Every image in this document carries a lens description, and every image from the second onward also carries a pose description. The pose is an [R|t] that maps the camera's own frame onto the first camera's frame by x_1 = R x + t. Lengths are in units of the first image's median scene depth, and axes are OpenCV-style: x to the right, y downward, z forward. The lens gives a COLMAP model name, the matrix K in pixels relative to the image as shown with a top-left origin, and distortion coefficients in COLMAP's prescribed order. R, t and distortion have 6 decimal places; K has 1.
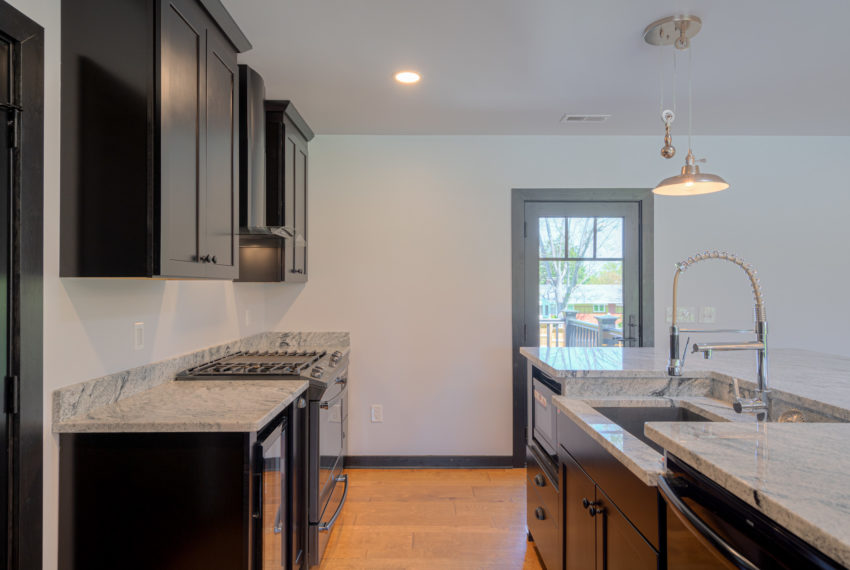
lens RADIAL K [[493.5, 0, 421.7], [0, 493.5, 284.4], [0, 0, 1]] dist [0.009417, 0.001139]
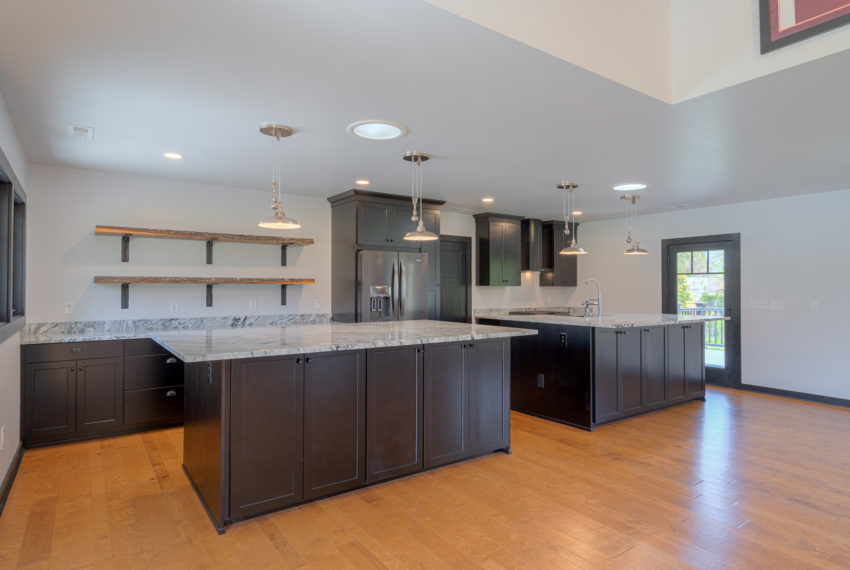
lens RADIAL K [[493.5, 0, 424.5], [0, 493.5, 283.4], [0, 0, 1]] dist [0.009417, 0.001139]
pose [[0.571289, -0.005772, -0.820729, 2.158299], [0.003141, 0.999983, -0.004845, -0.013643], [0.820743, 0.000190, 0.571298, -1.584787]]
